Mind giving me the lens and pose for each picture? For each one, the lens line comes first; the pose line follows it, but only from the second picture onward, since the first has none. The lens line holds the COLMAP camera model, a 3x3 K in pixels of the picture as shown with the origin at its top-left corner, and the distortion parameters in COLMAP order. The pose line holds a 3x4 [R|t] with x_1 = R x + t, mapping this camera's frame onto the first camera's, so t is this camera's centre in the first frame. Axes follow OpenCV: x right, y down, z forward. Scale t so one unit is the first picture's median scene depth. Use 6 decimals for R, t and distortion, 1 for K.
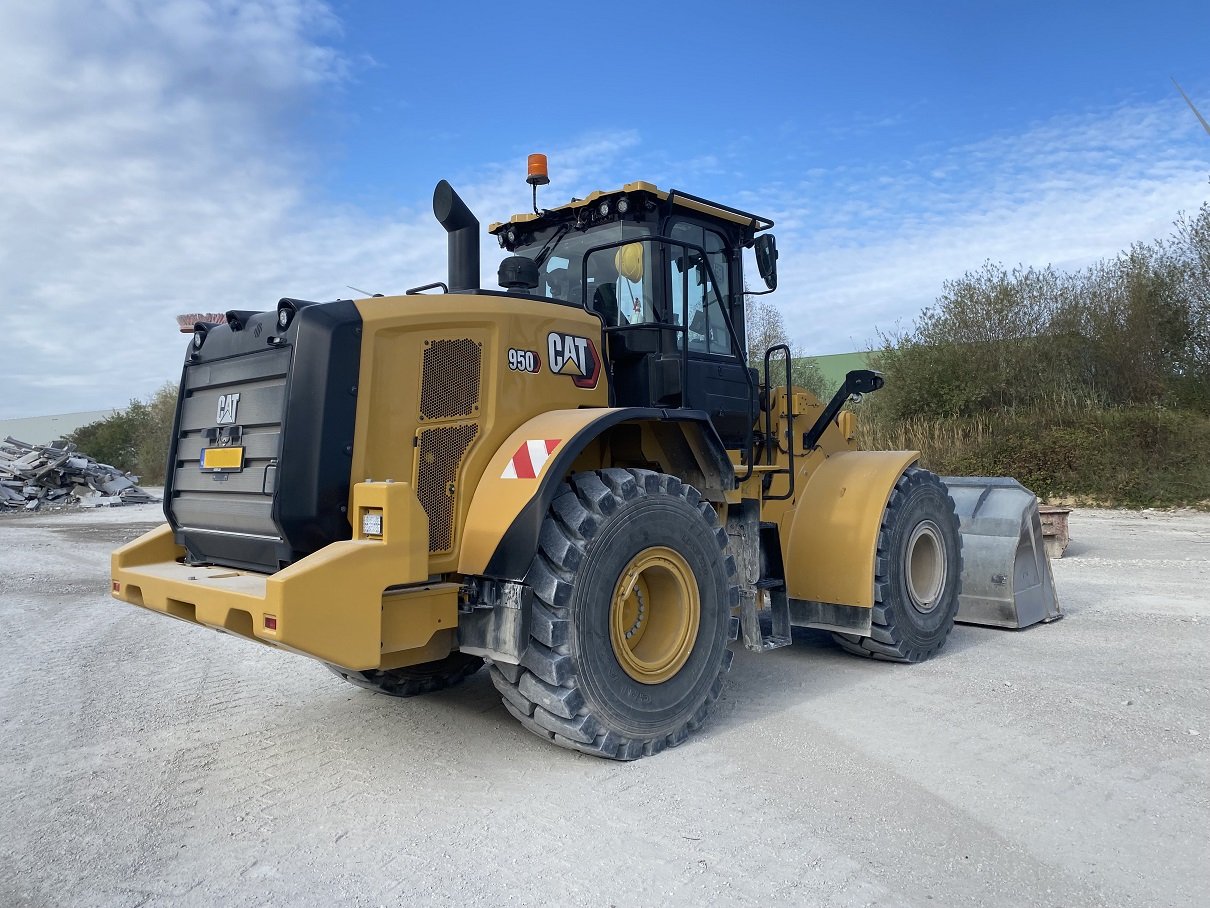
lens RADIAL K [[908.4, 0, 605.0], [0, 908.4, 454.0], [0, 0, 1]] dist [0.006731, 0.000085]
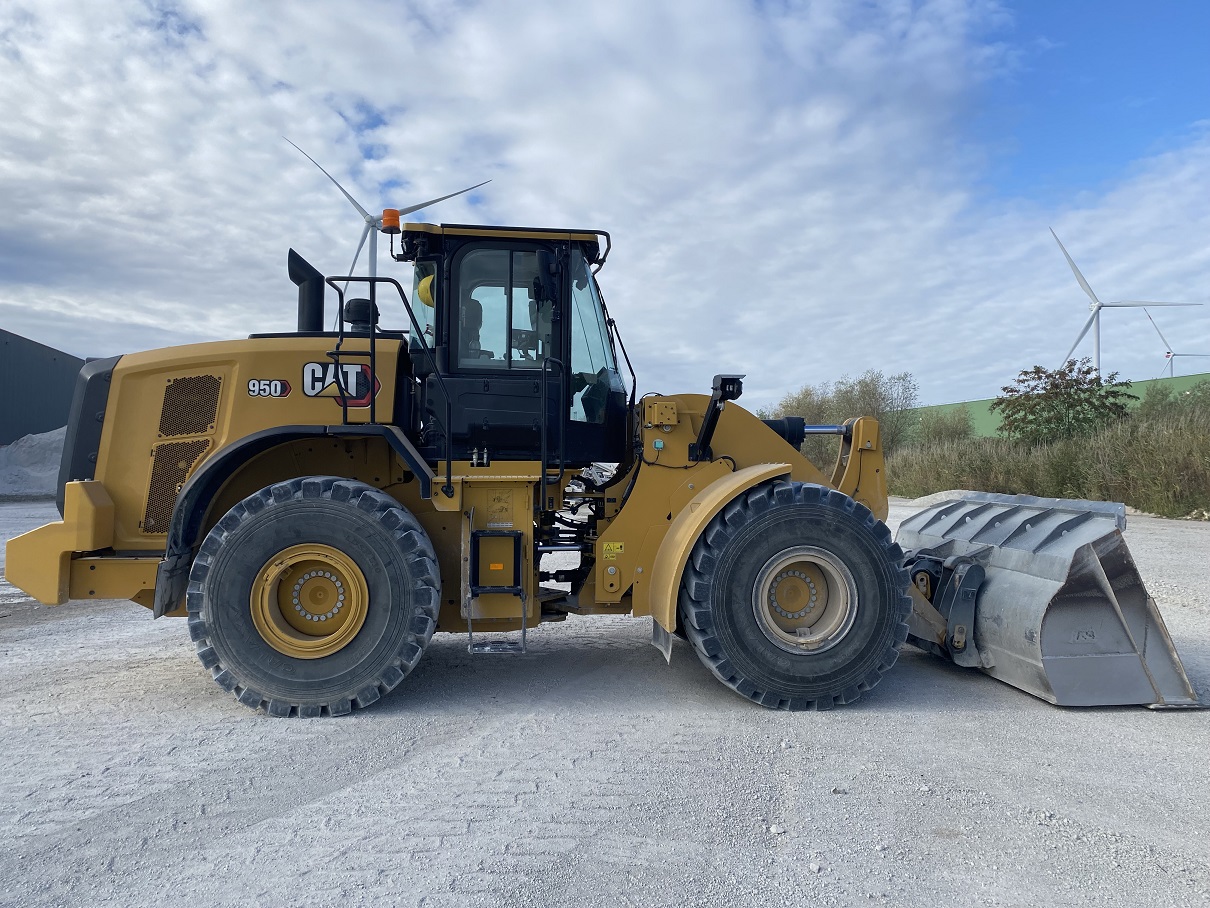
lens RADIAL K [[899.4, 0, 609.5], [0, 899.4, 478.1], [0, 0, 1]] dist [0.001685, 0.002082]
pose [[0.772225, 0.022910, -0.634936, 1.069066], [-0.009305, 0.999650, 0.024753, -0.014170], [0.635281, -0.013207, 0.772168, 0.342293]]
